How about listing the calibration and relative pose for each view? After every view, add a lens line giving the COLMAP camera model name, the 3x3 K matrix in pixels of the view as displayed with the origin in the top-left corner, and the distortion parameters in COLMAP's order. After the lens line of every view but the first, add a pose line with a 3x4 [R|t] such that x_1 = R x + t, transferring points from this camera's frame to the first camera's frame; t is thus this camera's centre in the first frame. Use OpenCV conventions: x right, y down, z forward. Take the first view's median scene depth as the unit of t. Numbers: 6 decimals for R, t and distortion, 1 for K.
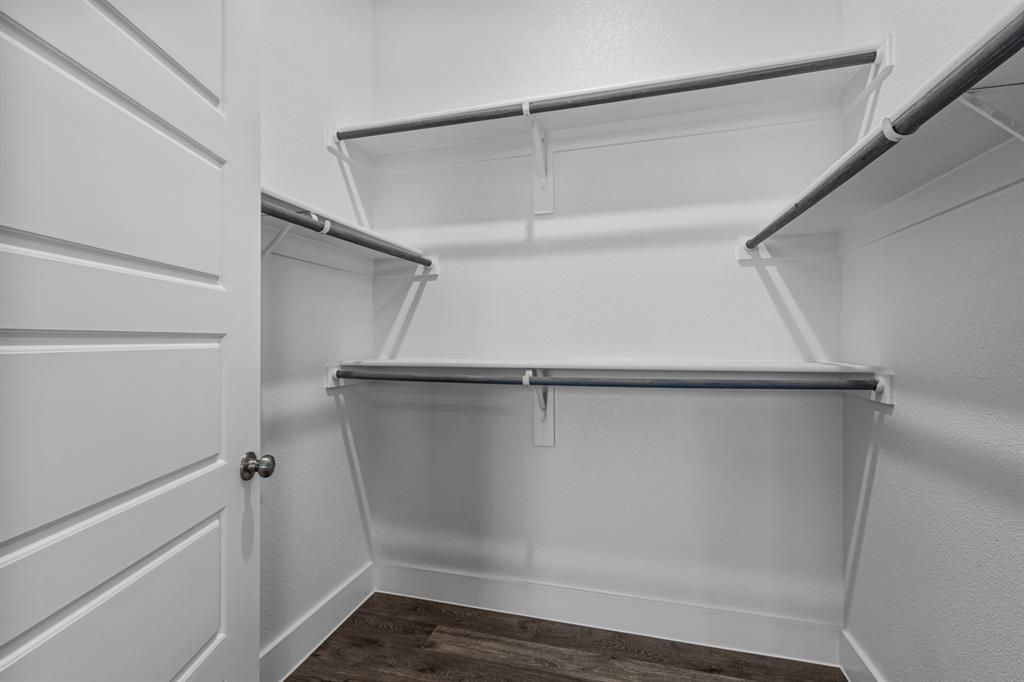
lens RADIAL K [[471.9, 0, 506.5], [0, 471.9, 340.9], [0, 0, 1]] dist [0.000422, 0.000132]
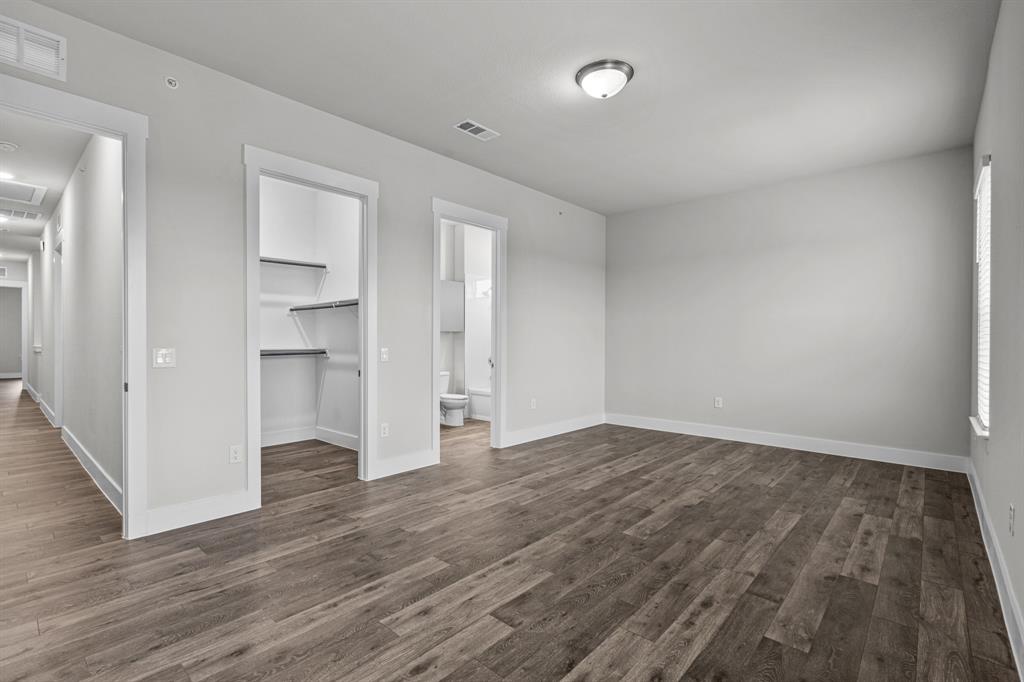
lens RADIAL K [[471.9, 0, 509.6], [0, 471.9, 342.1], [0, 0, 1]] dist [0.000422, 0.000132]
pose [[0.452298, 0.003897, 0.891858, -1.716802], [-0.013138, 0.999911, 0.002293, -0.019042], [-0.891770, -0.012754, 0.452309, -1.814128]]
